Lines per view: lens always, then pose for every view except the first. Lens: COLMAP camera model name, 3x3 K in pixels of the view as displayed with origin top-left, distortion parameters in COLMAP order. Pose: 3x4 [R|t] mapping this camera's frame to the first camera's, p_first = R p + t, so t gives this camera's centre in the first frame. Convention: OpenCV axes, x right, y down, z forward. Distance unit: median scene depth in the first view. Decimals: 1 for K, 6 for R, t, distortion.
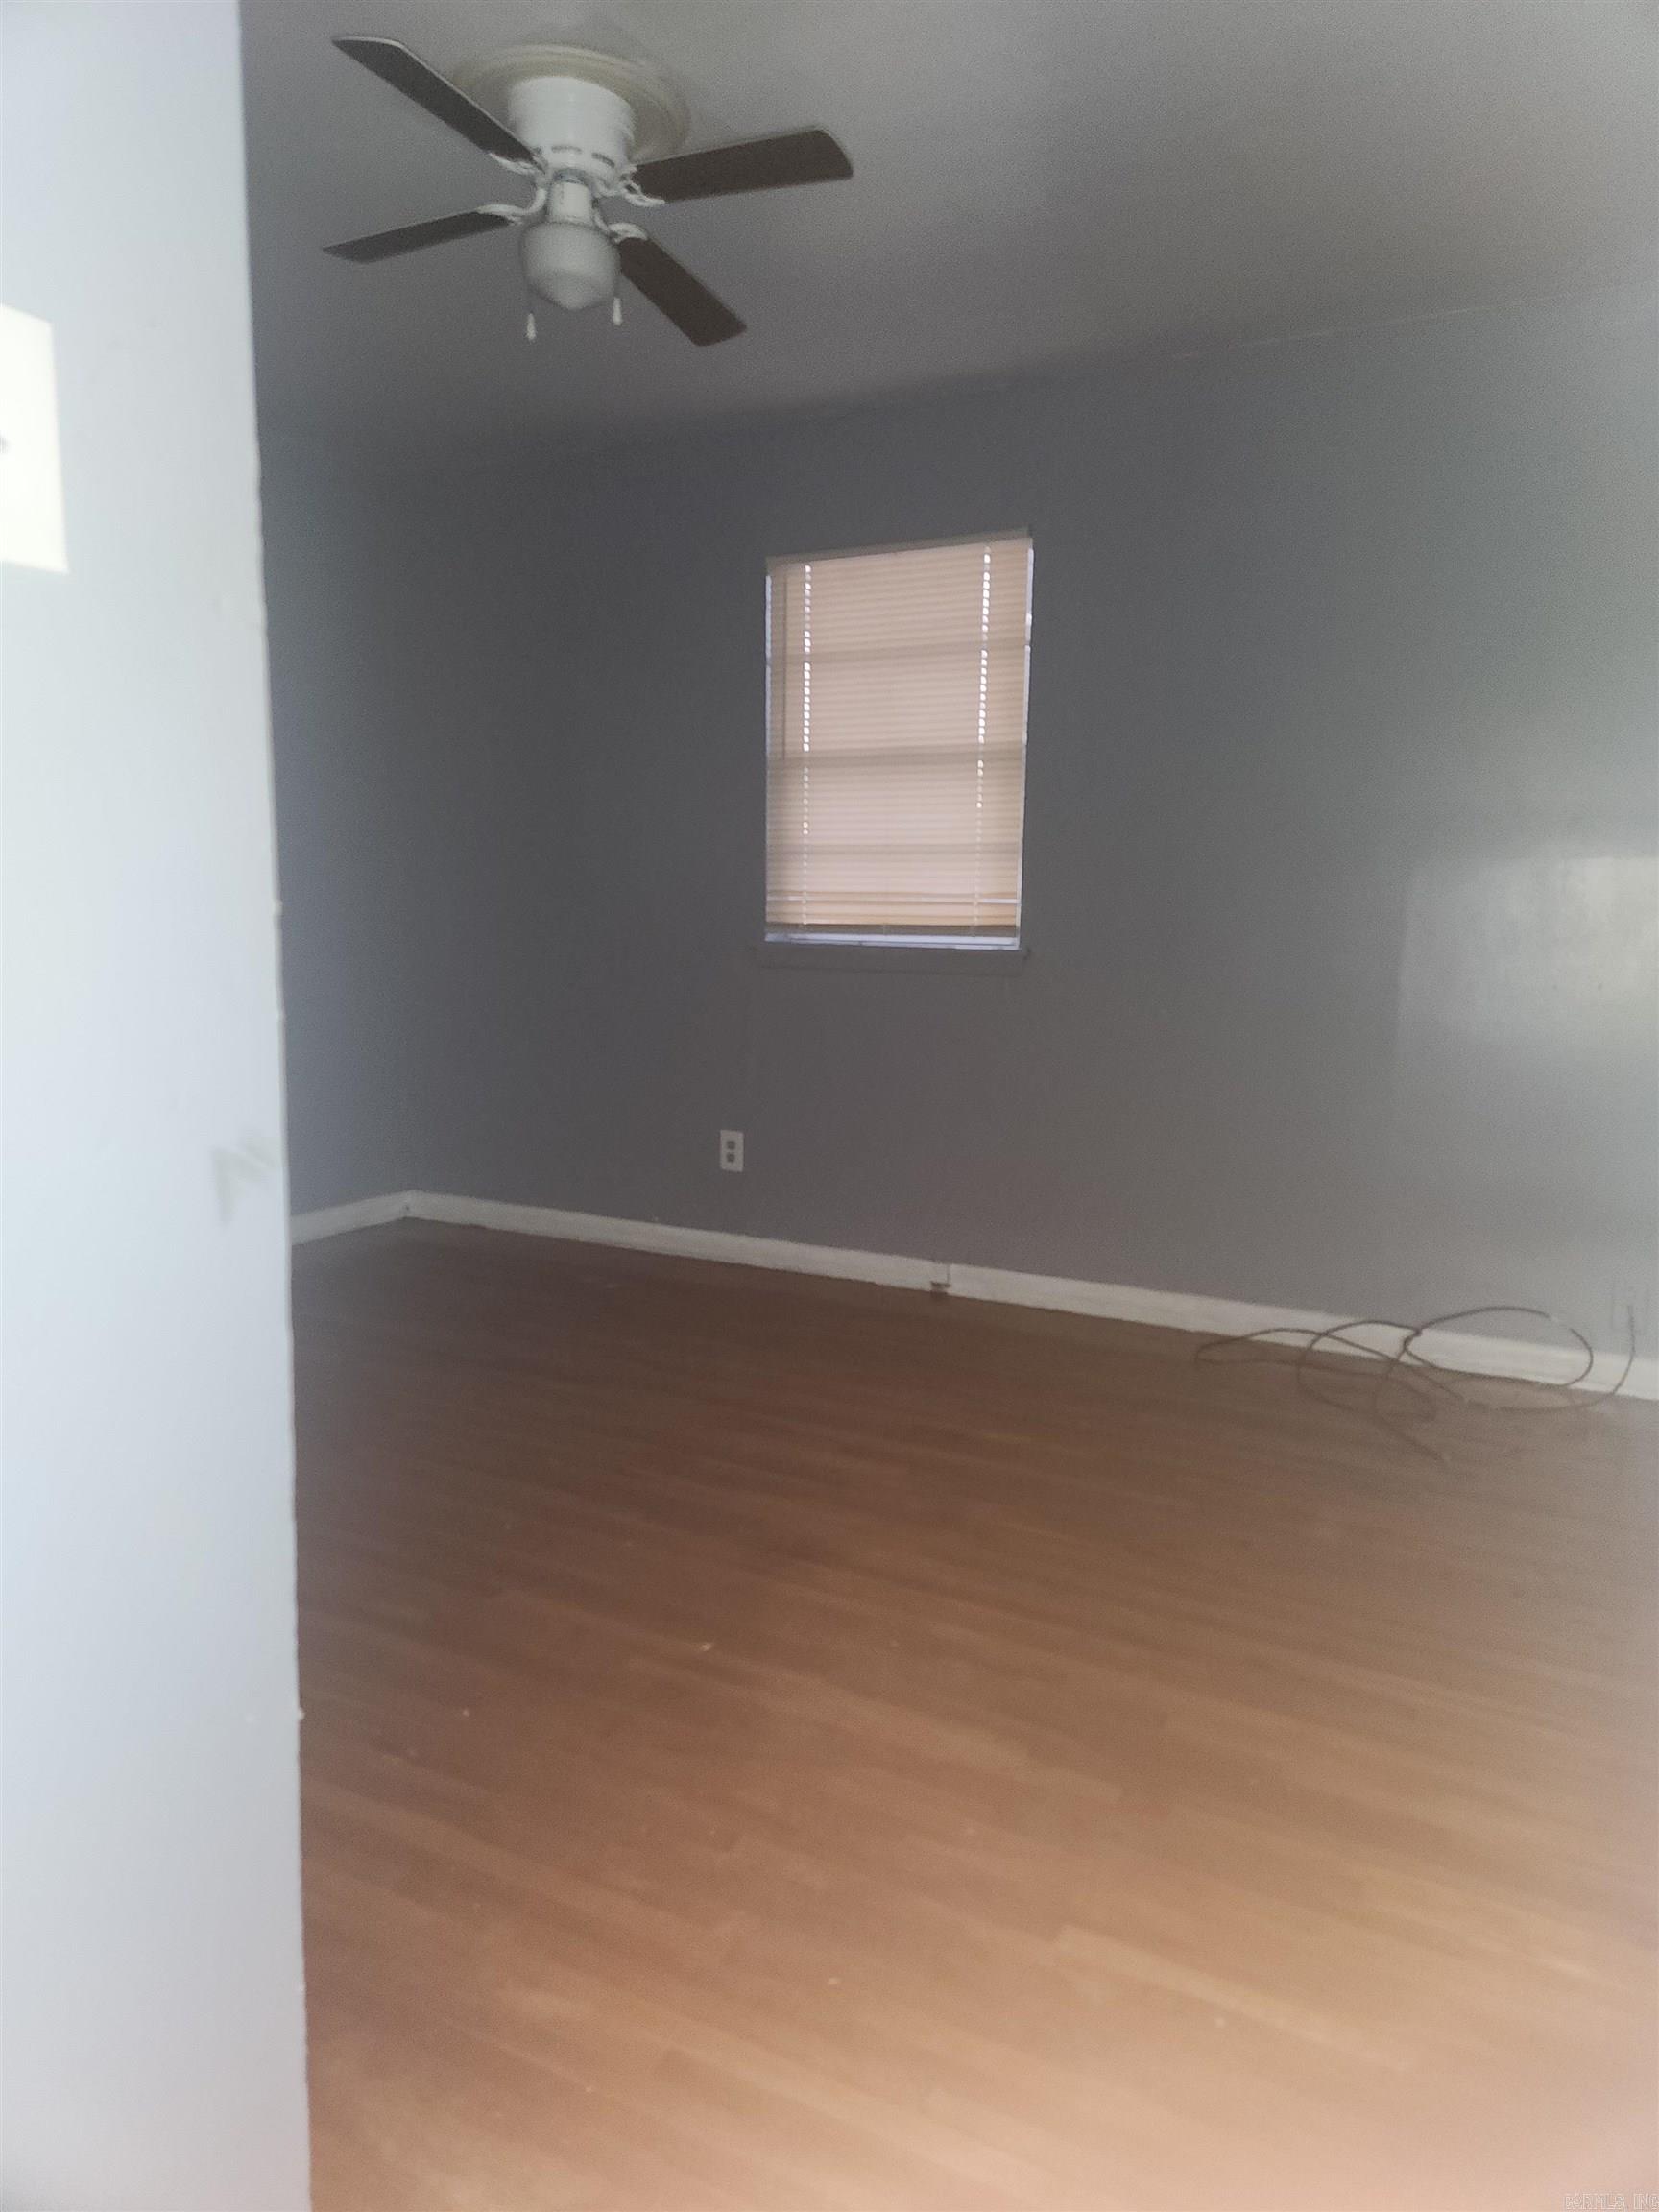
lens RADIAL K [[1519.0, 0, 829.5], [0, 1519.0, 1106.0], [0, 0, 1]] dist [0.079226, -0.074431]
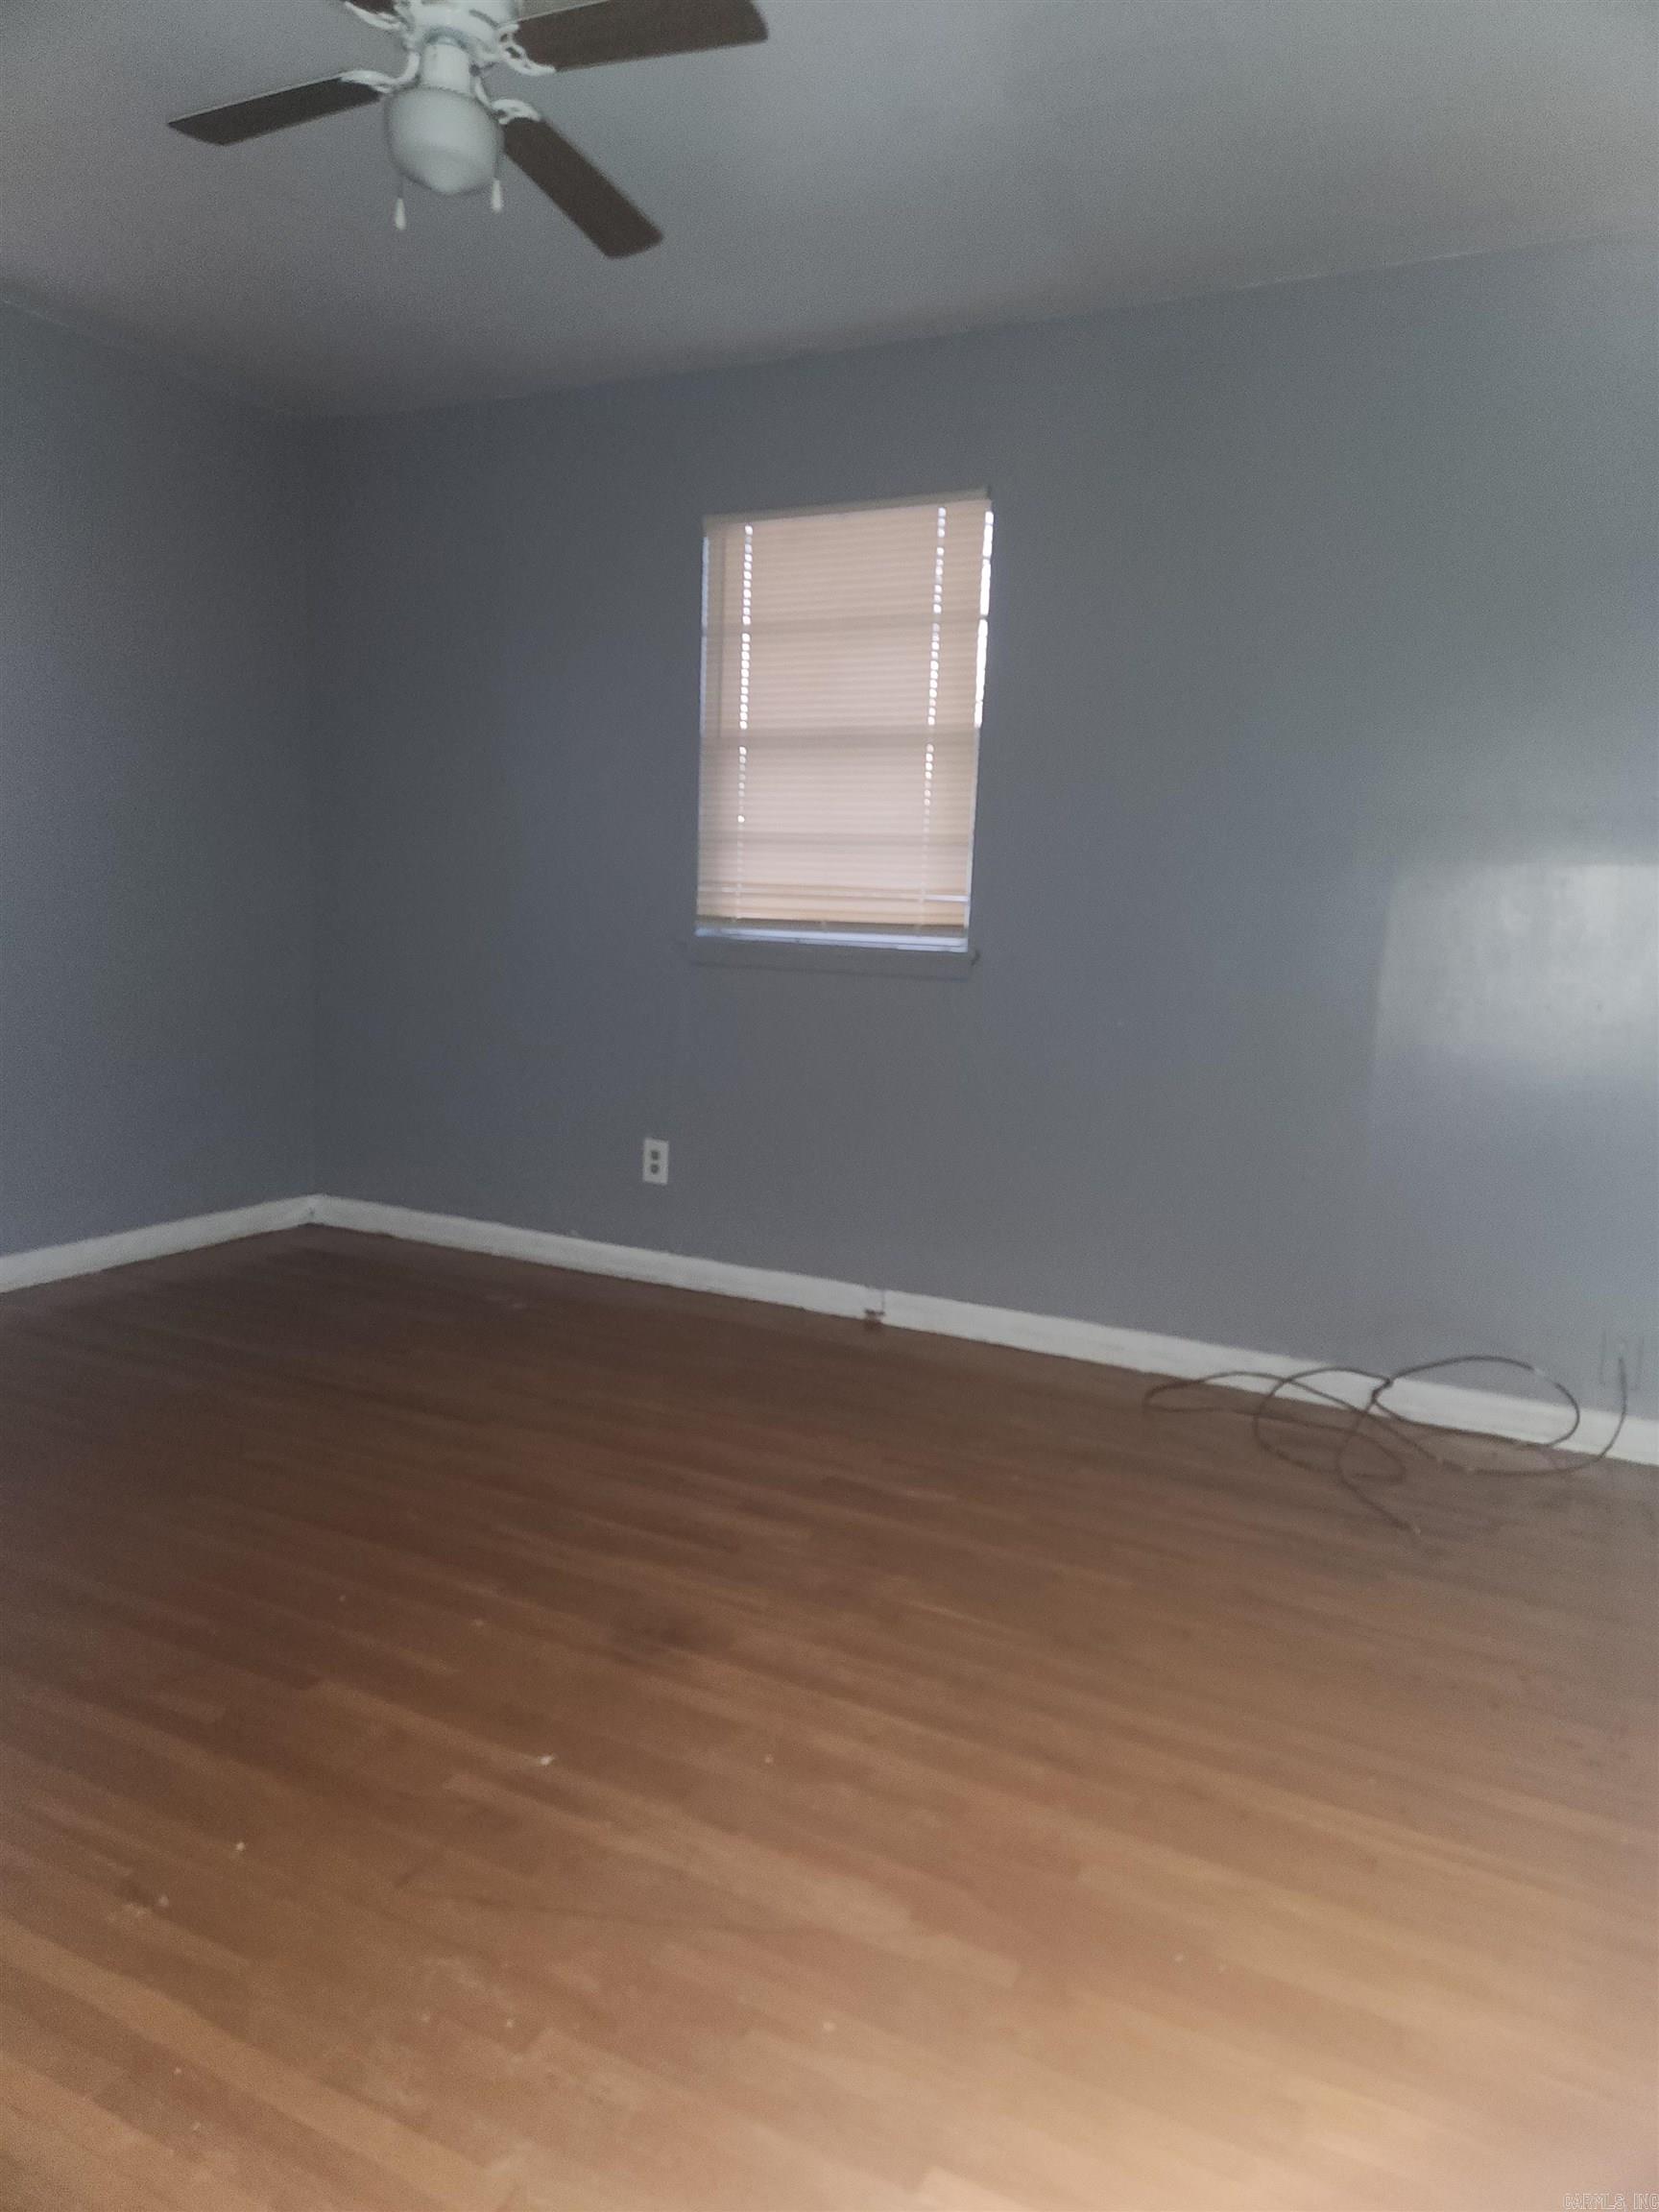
lens RADIAL K [[1454.8, 0, 844.6], [0, 1454.8, 1109.2], [0, 0, 1]] dist [0.084393, -0.073280]
pose [[0.999658, 0.024417, 0.009379, 0.048329], [-0.024453, 0.999694, 0.003782, -0.009858], [-0.009284, -0.004010, 0.999949, 0.130028]]
